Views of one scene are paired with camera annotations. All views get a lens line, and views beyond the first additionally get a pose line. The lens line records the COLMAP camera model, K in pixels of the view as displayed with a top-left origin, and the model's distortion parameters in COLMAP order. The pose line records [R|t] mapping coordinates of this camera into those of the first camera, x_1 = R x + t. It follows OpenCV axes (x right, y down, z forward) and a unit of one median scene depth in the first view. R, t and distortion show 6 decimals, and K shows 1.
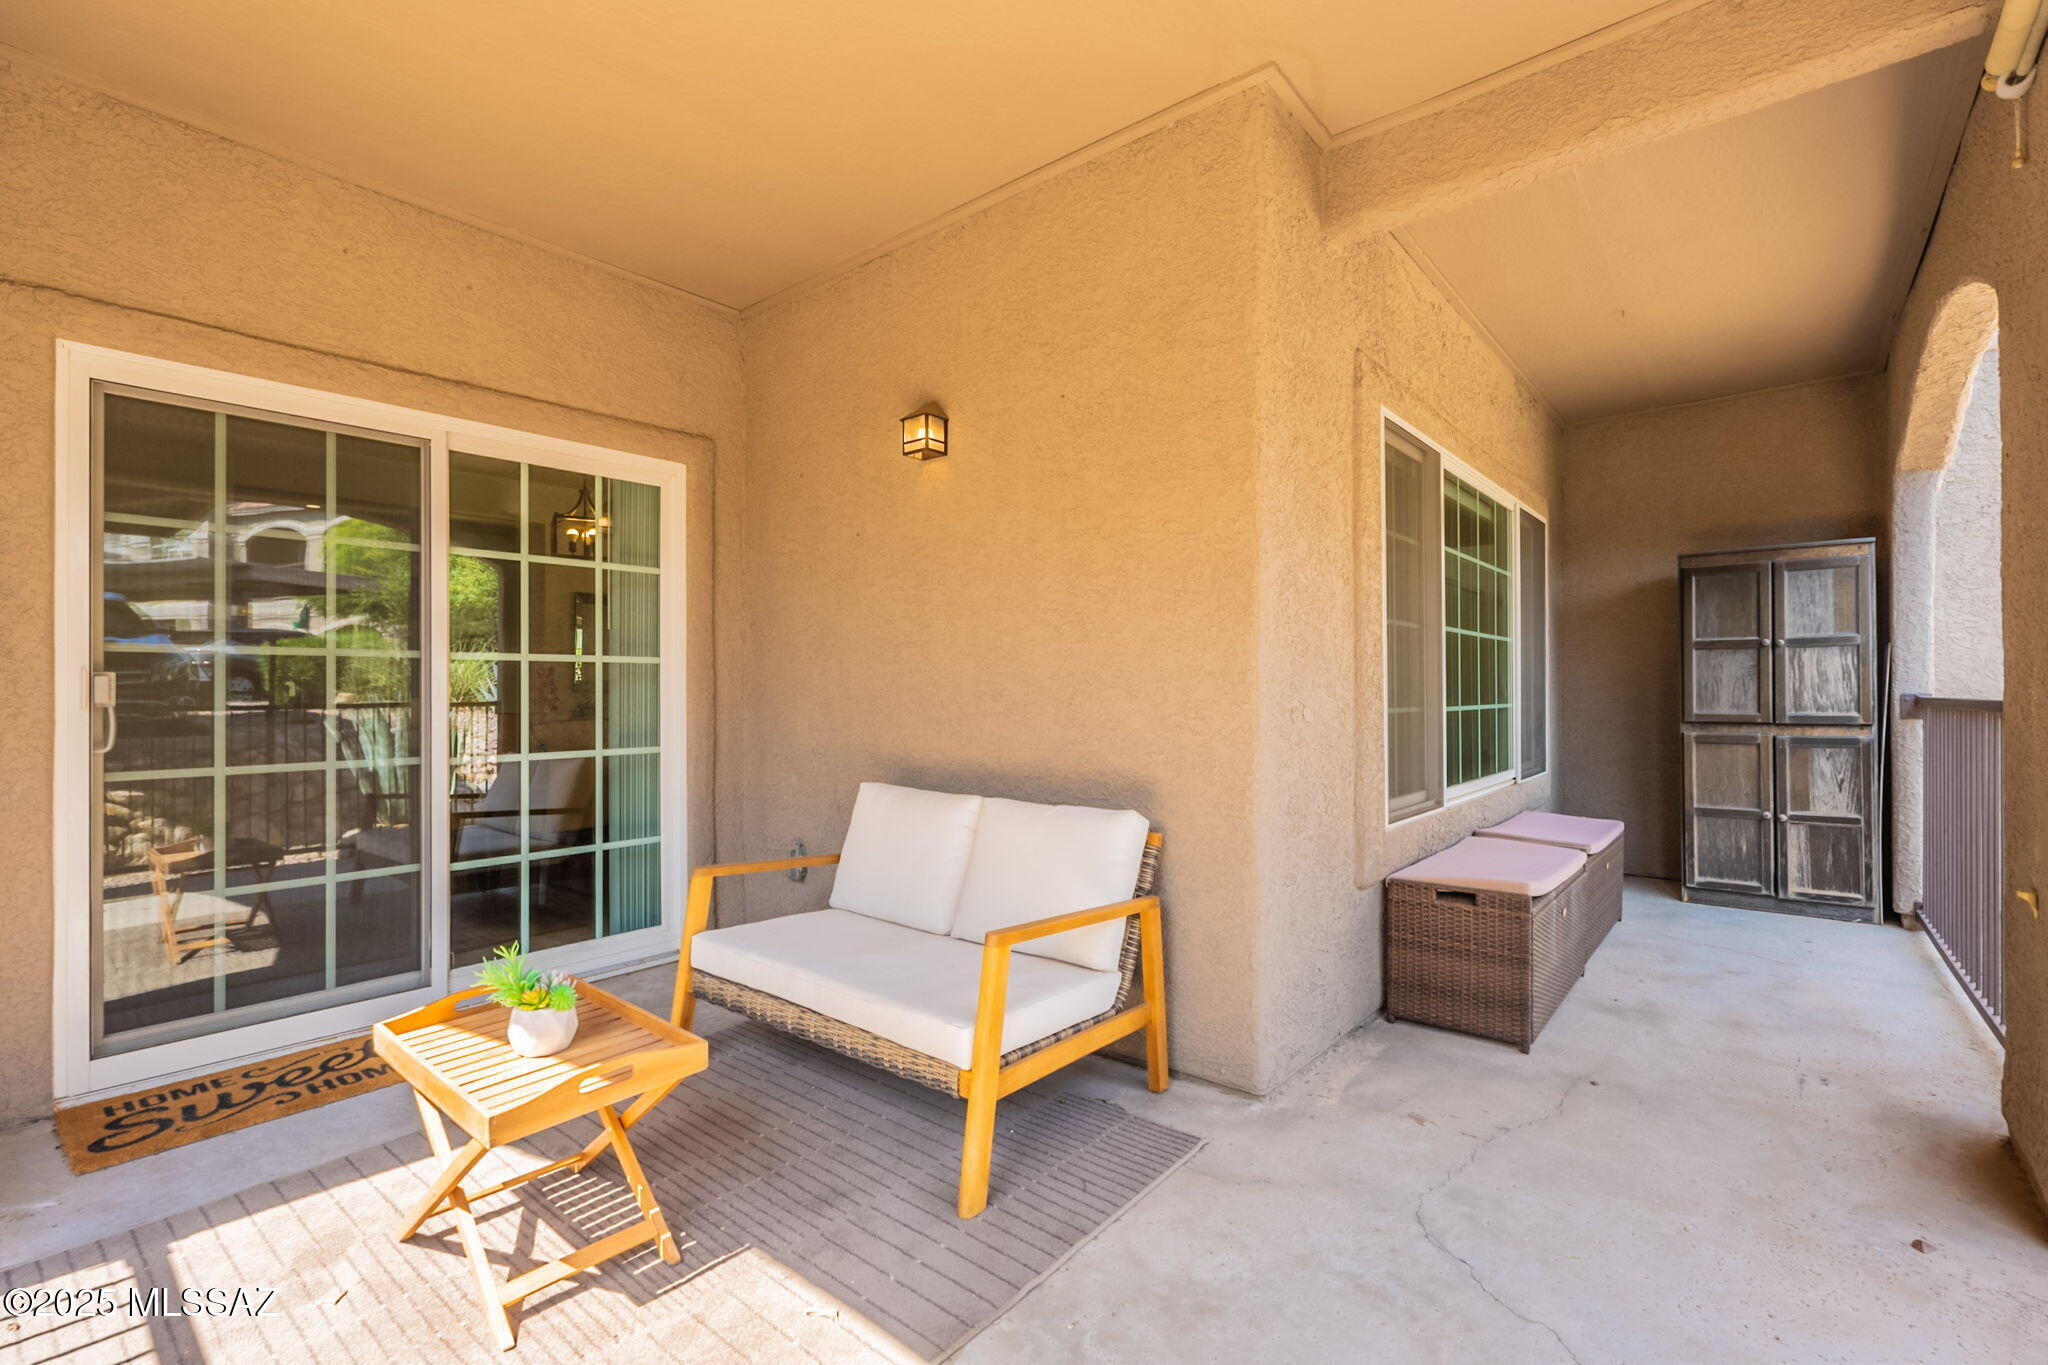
lens RADIAL K [[898.1, 0, 1040.0], [0, 898.1, 687.8], [0, 0, 1]] dist [-0.006908, 0.002793]
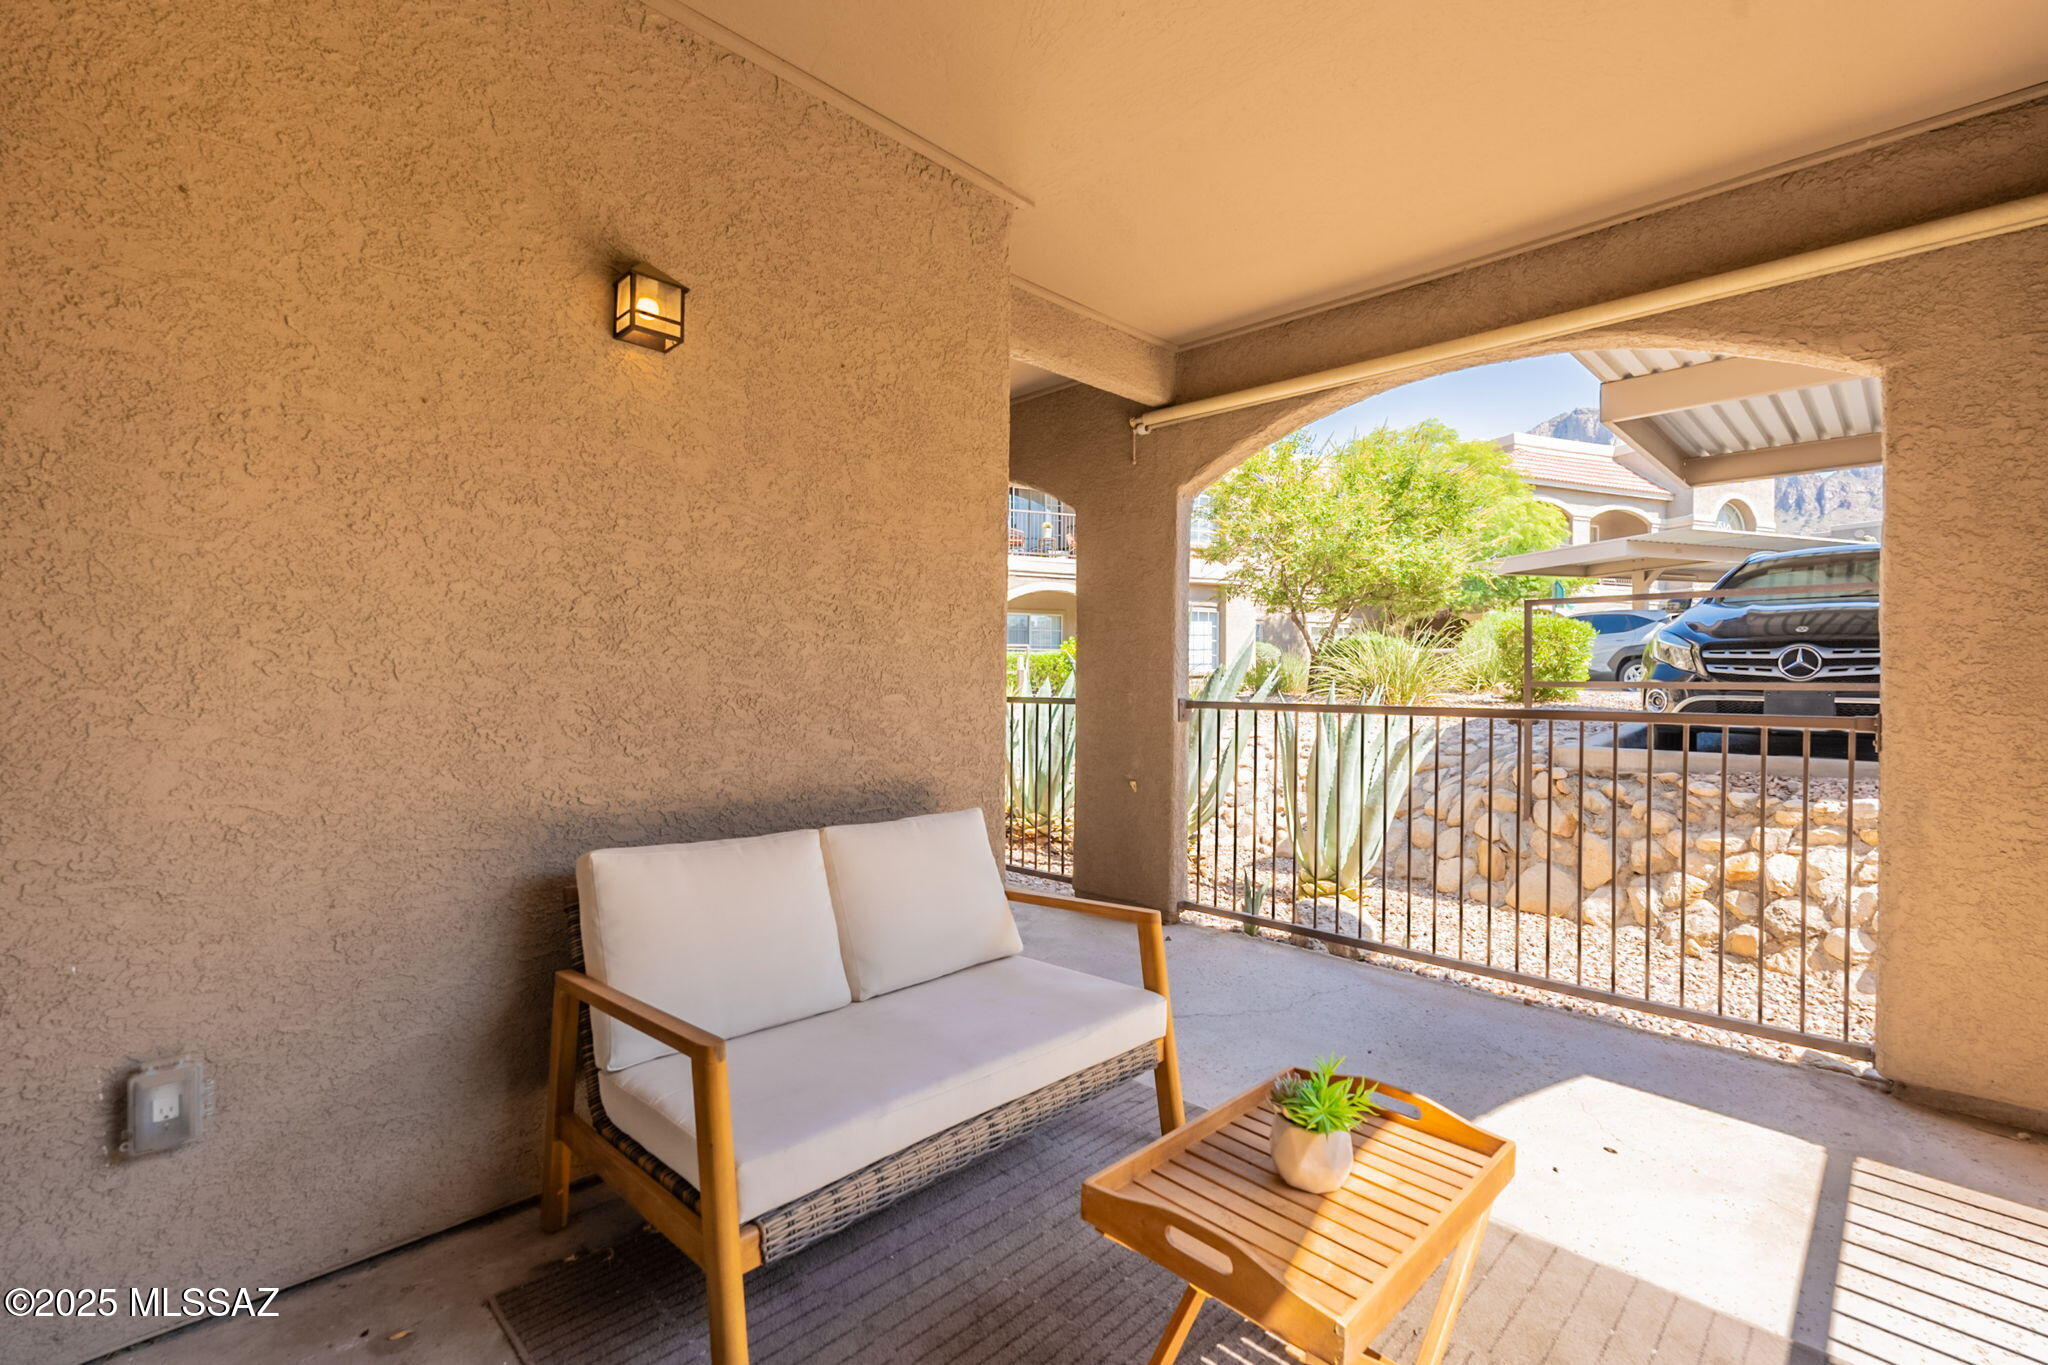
lens RADIAL K [[898.1, 0, 1017.0], [0, 898.1, 685.6], [0, 0, 1]] dist [-0.006908, 0.002793]
pose [[0.105505, 0.002575, 0.994415, -0.844049], [-0.011325, 0.999935, -0.001388, -0.008325], [-0.994354, -0.011115, 0.105528, 0.735486]]
